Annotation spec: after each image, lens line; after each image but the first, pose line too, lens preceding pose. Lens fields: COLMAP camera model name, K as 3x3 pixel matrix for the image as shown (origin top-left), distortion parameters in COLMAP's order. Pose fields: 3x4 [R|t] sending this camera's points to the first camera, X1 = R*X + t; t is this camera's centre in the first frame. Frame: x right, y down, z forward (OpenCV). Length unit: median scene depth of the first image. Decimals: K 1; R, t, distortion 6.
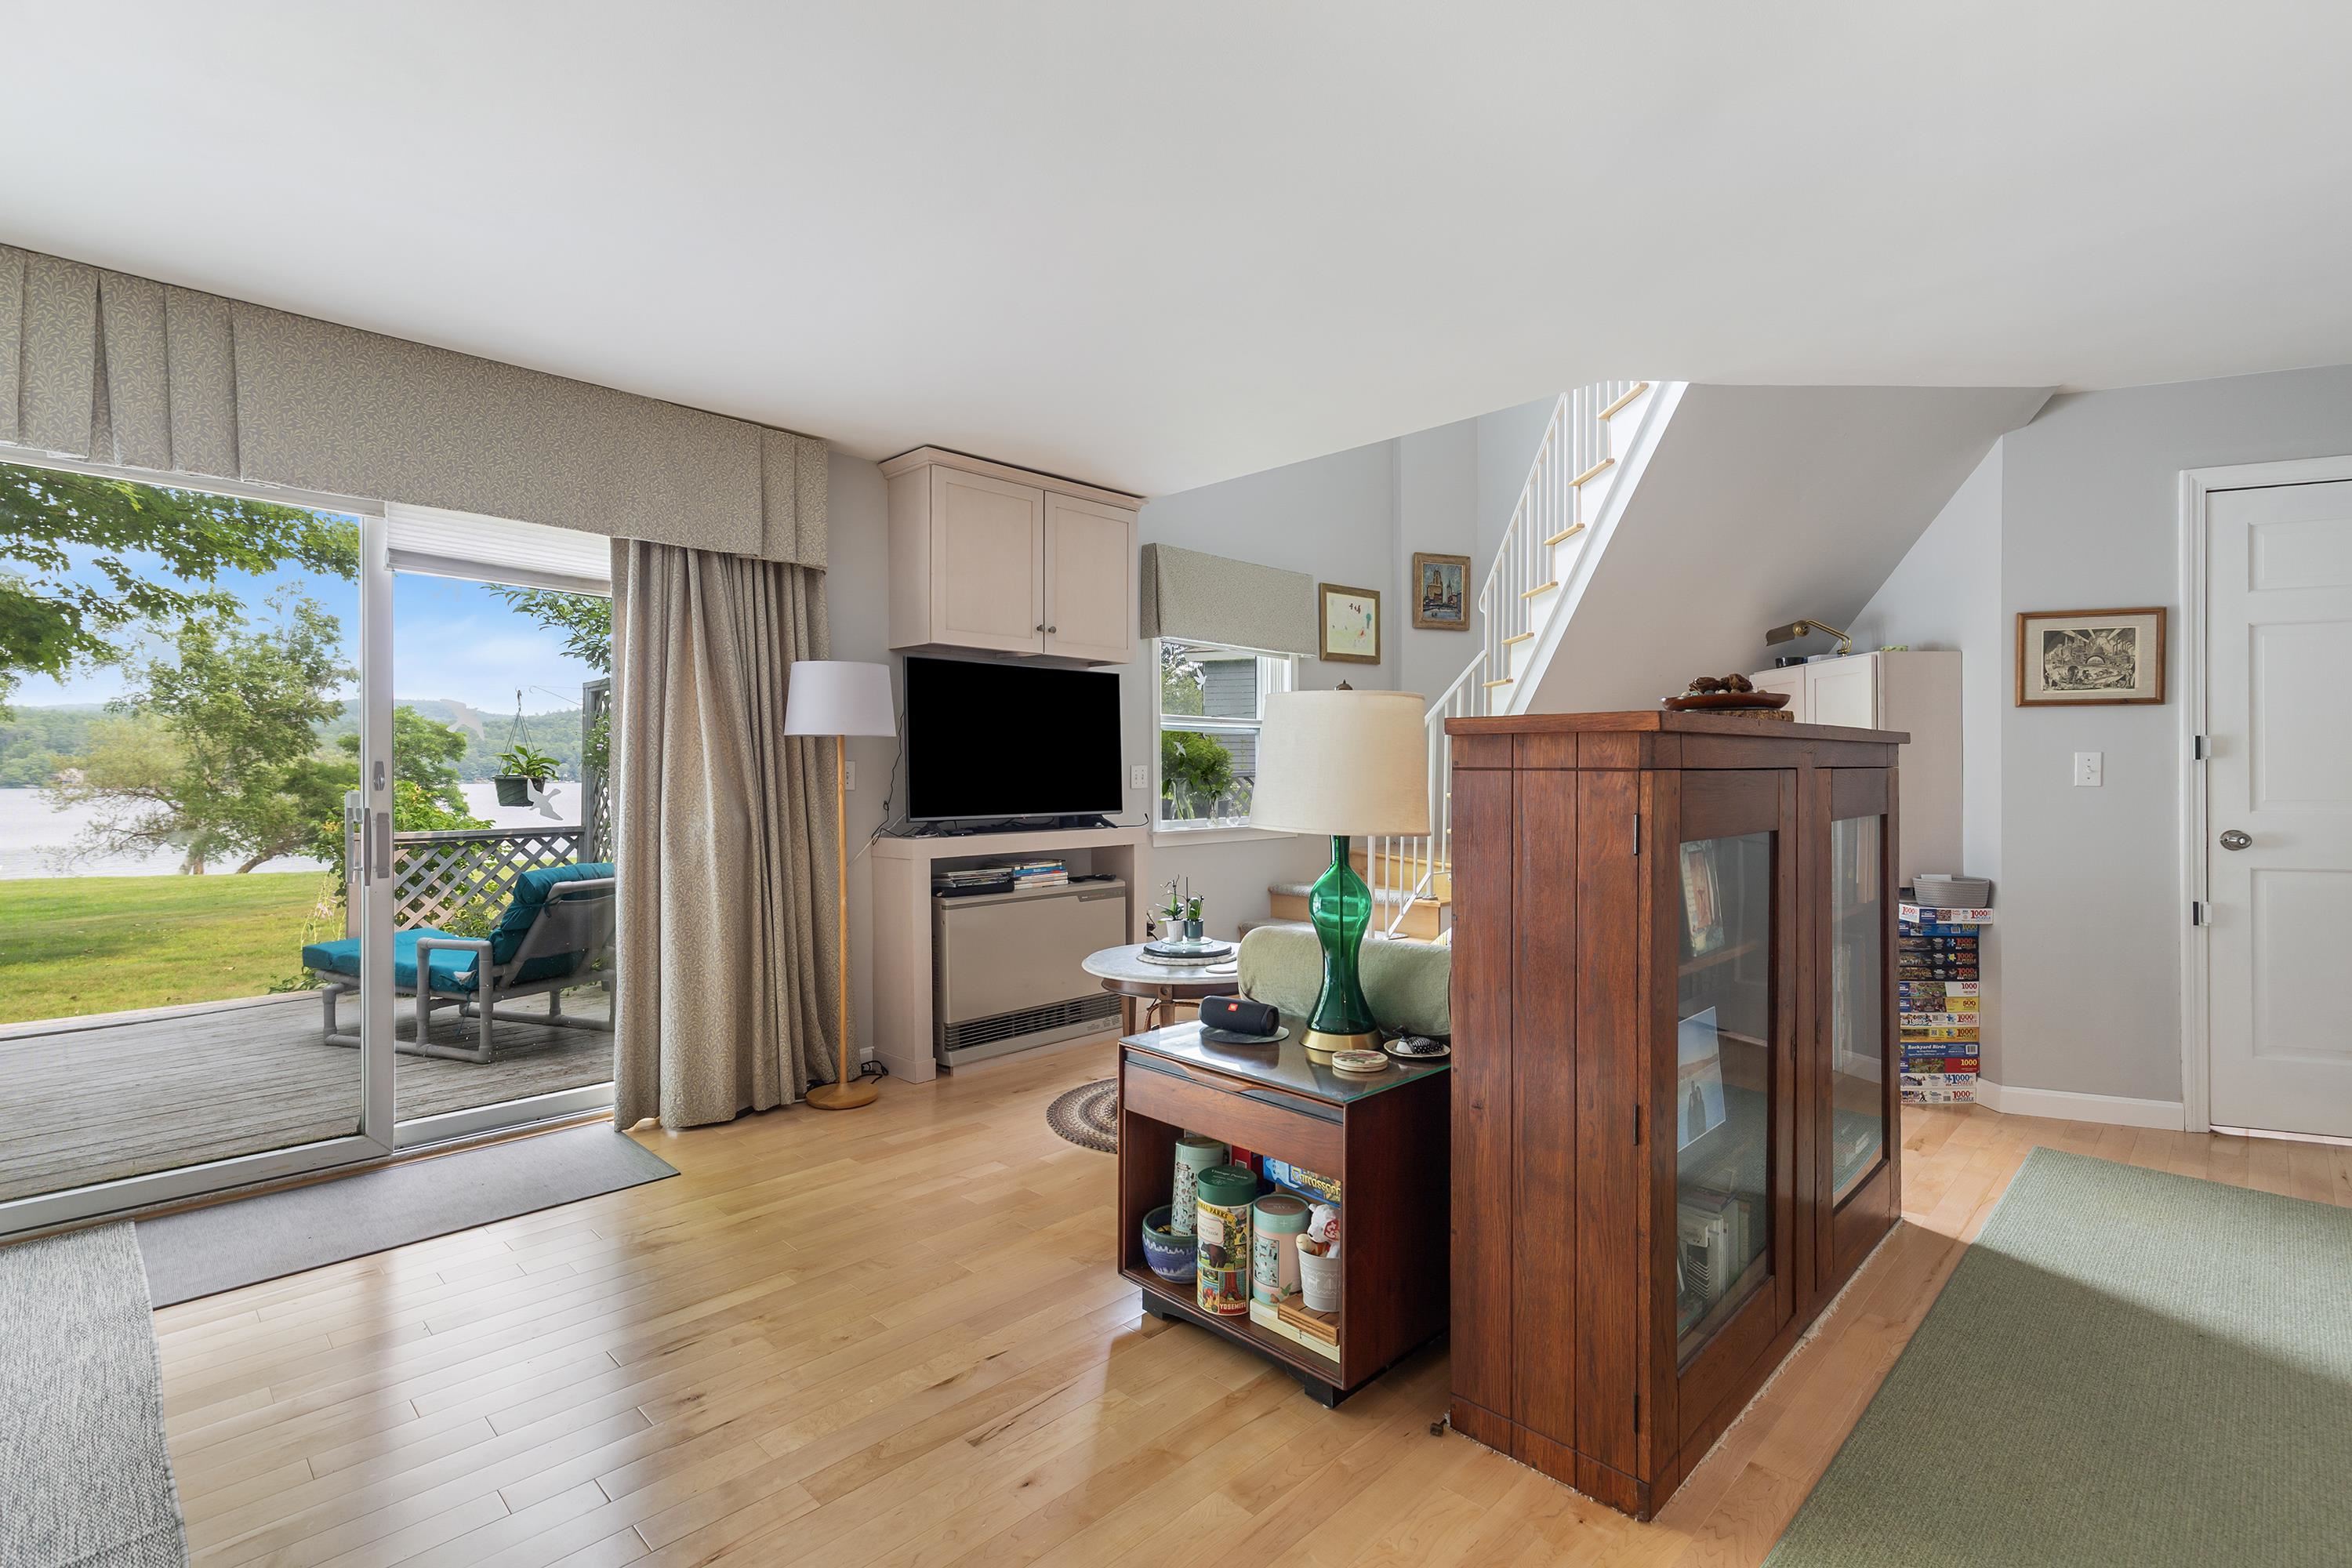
lens RADIAL K [[1079.6, 0, 1176.3], [0, 1079.6, 772.0], [0, 0, 1]] dist [0.000436, 0.000417]
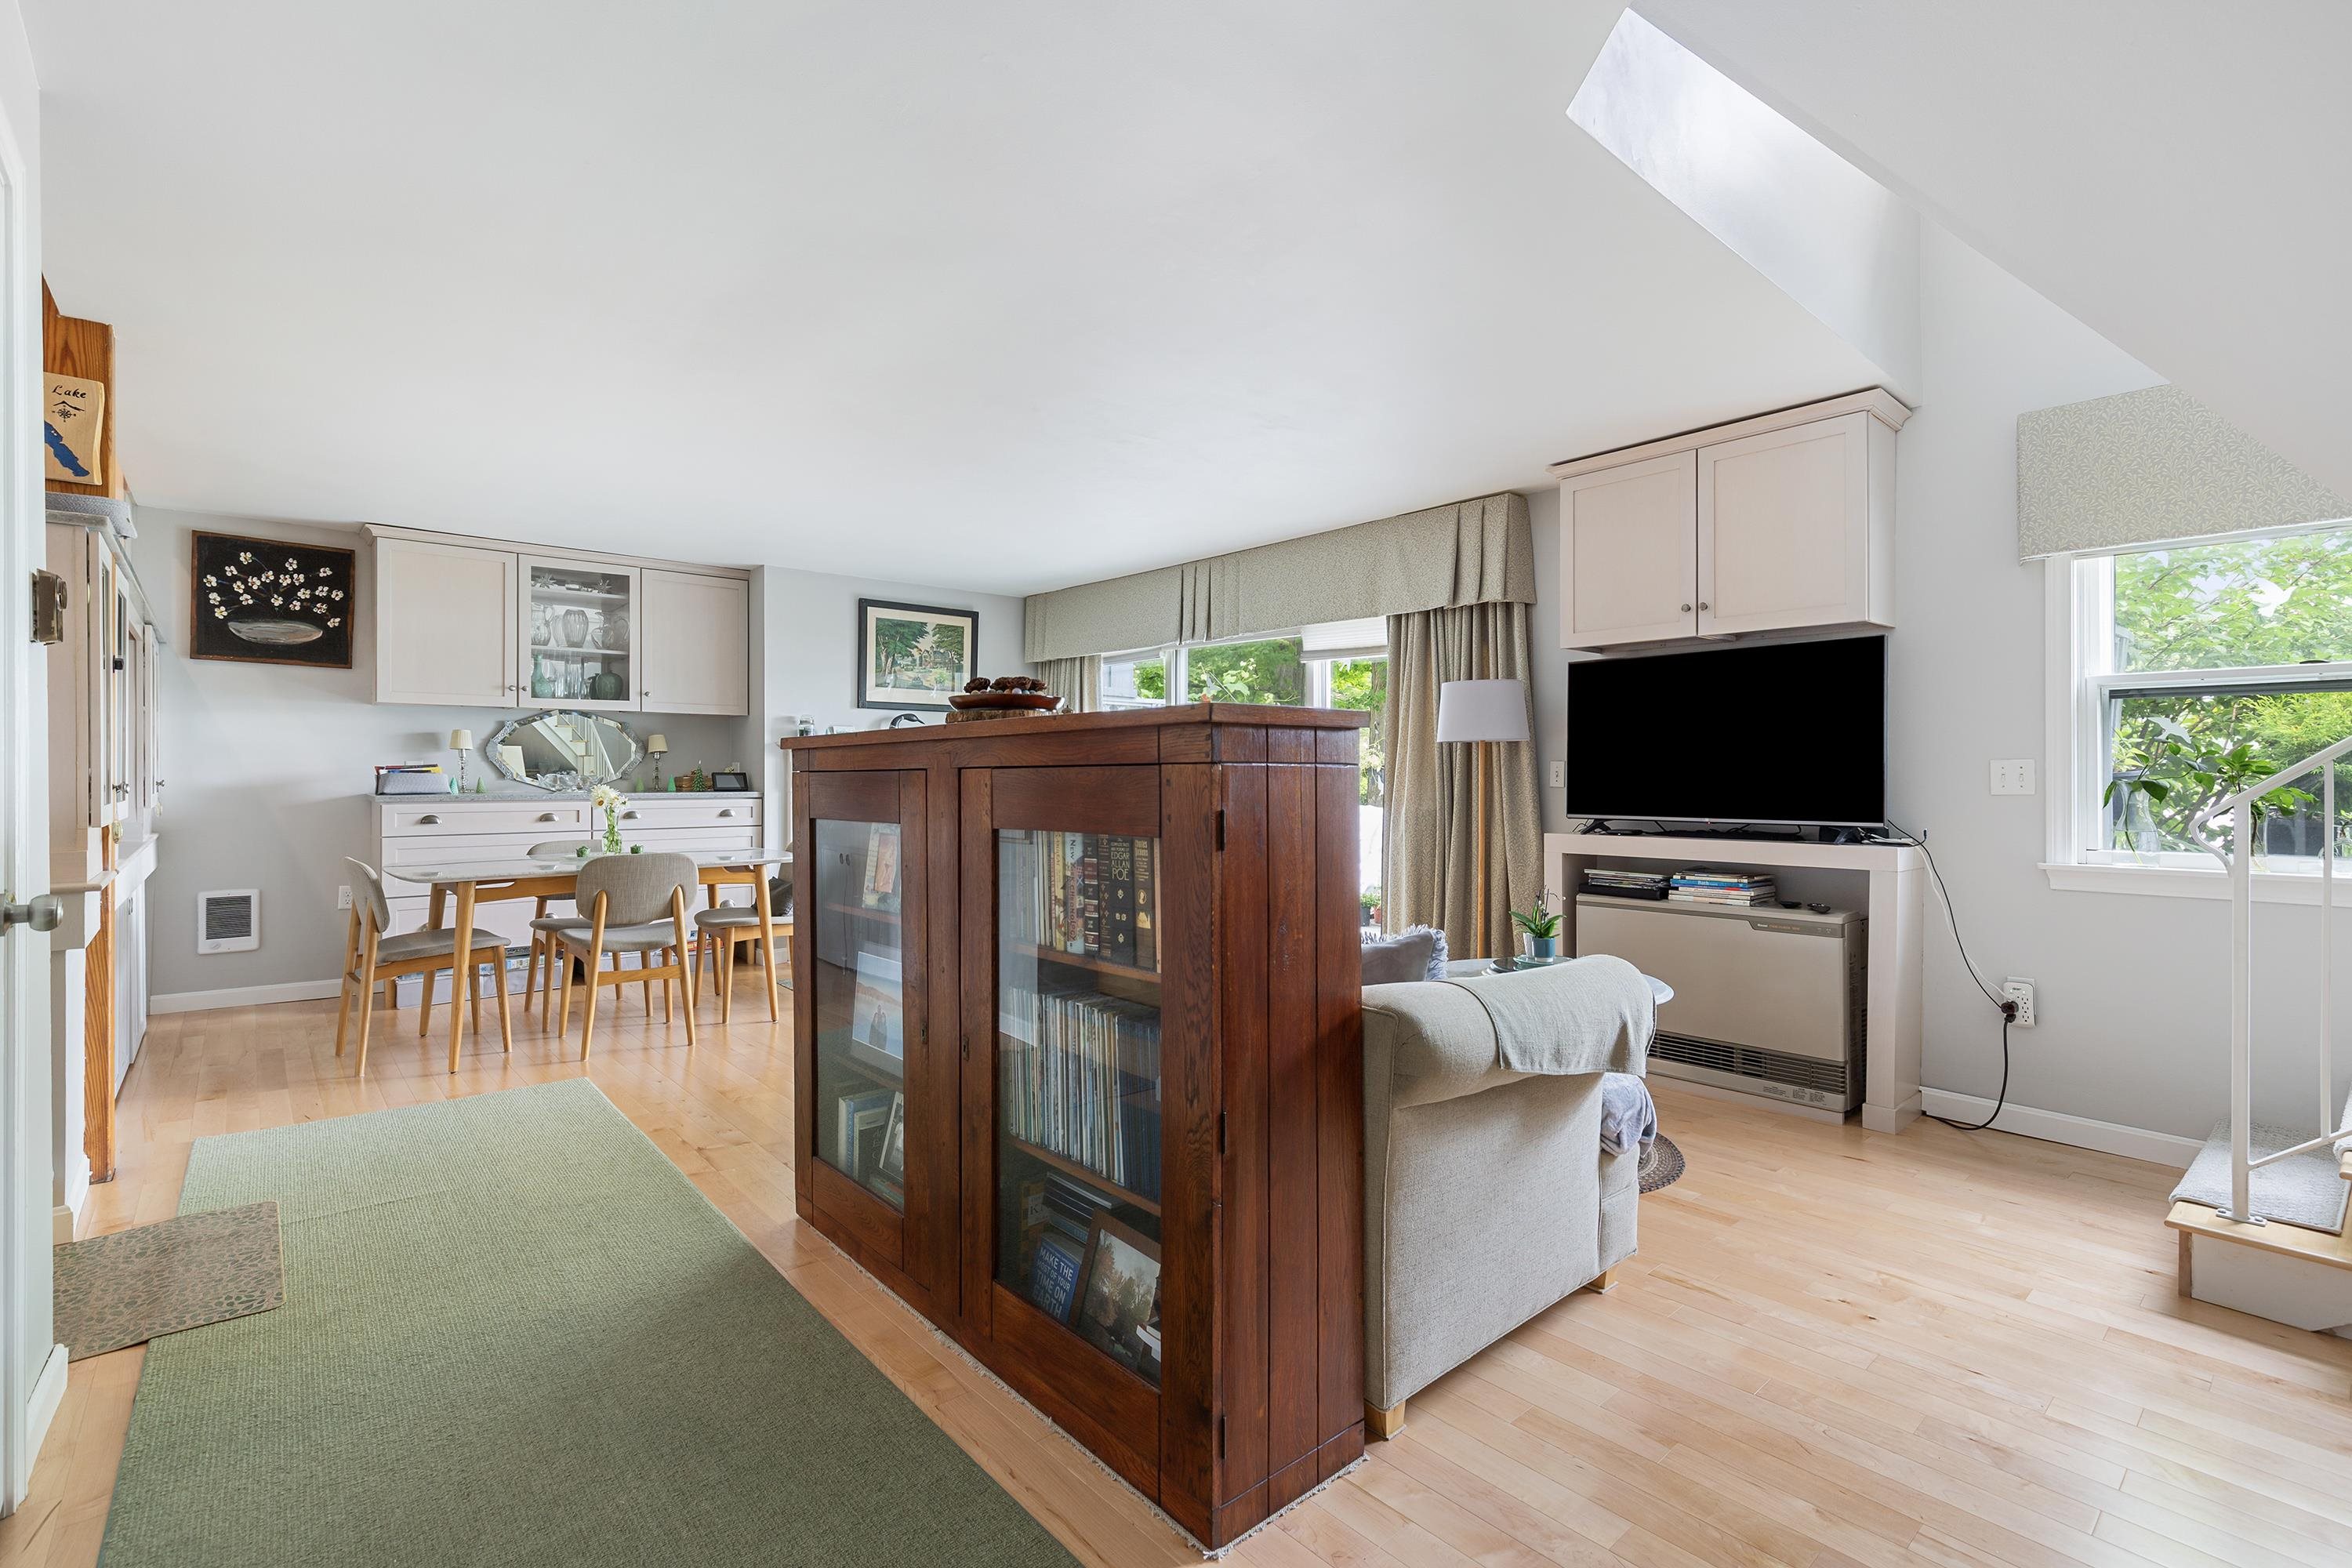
lens RADIAL K [[1047.7, 0, 1174.0], [0, 1047.7, 771.9], [0, 0, 1]] dist [0.001854, -0.000077]
pose [[-0.070223, 0.000479, -0.997531, 0.725456], [0.002139, 0.999998, 0.000330, -0.000397], [0.997529, -0.002110, -0.070223, 0.609698]]
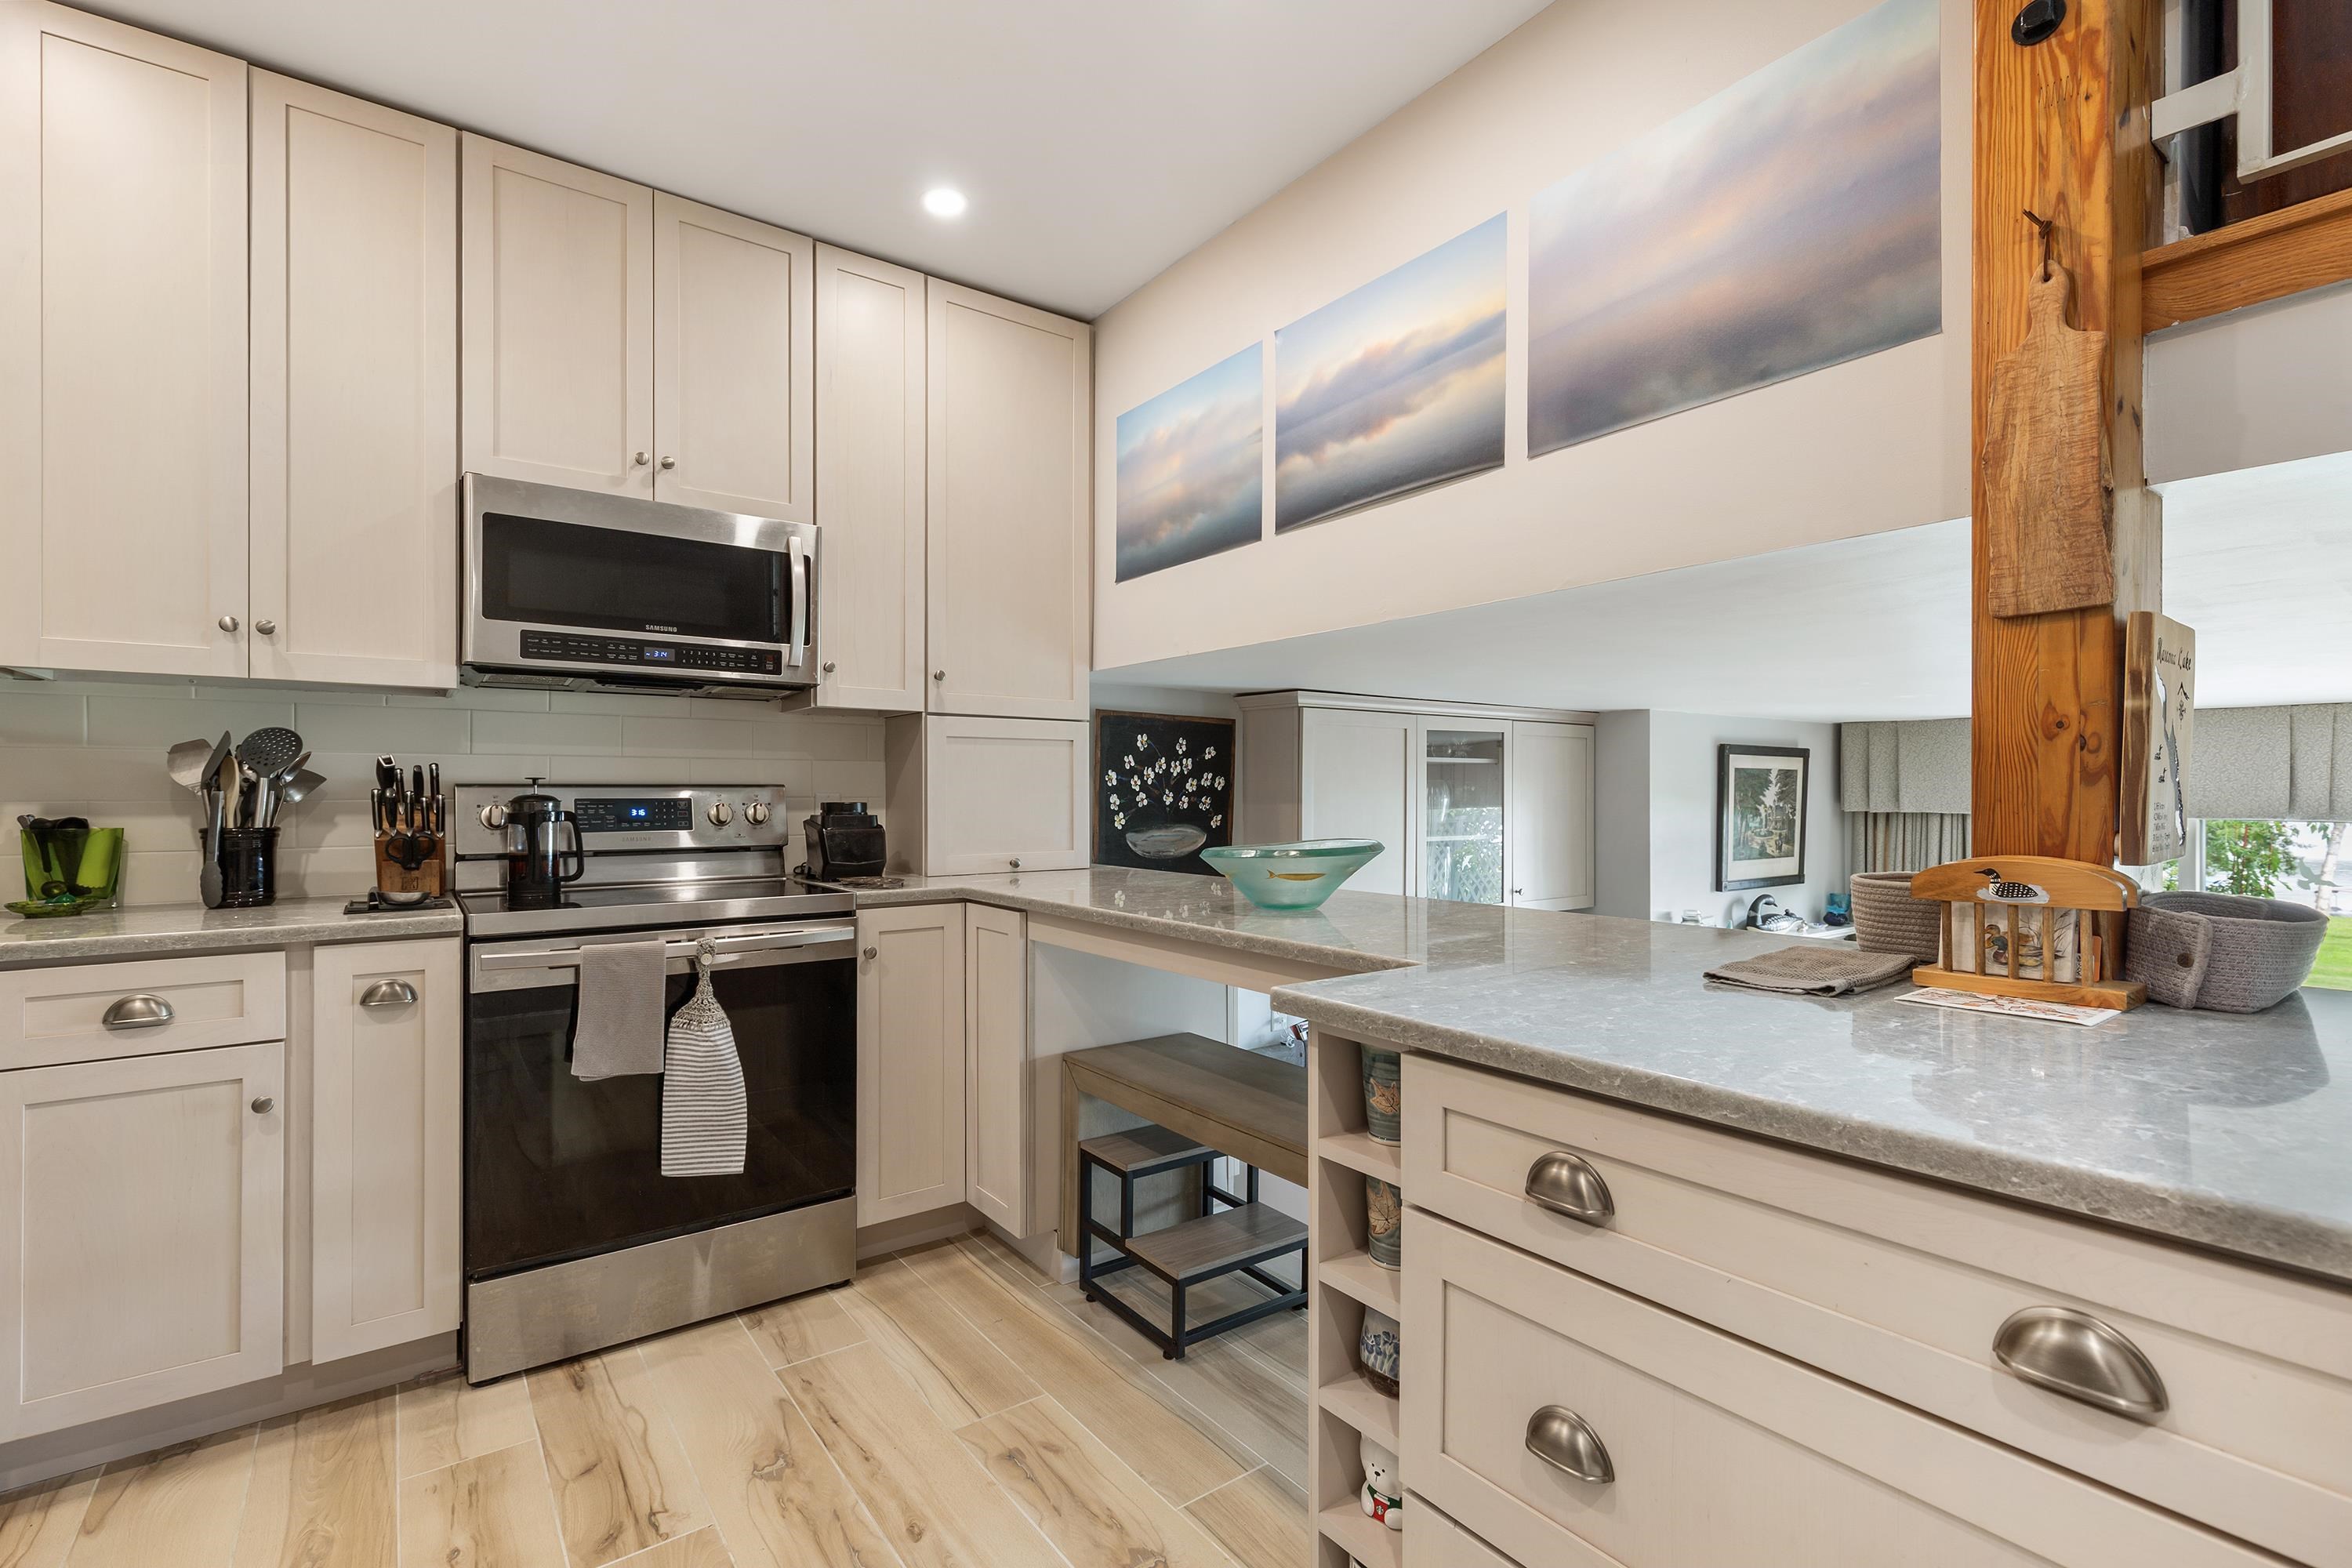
lens RADIAL K [[1048.1, 0, 1170.1], [0, 1048.1, 789.2], [0, 0, 1]] dist [0.003249, -0.000213]
pose [[-0.162599, -0.000507, -0.986692, 0.469921], [0.001349, 0.999999, -0.000736, -0.190816], [0.986691, -0.001451, -0.162598, -0.291603]]
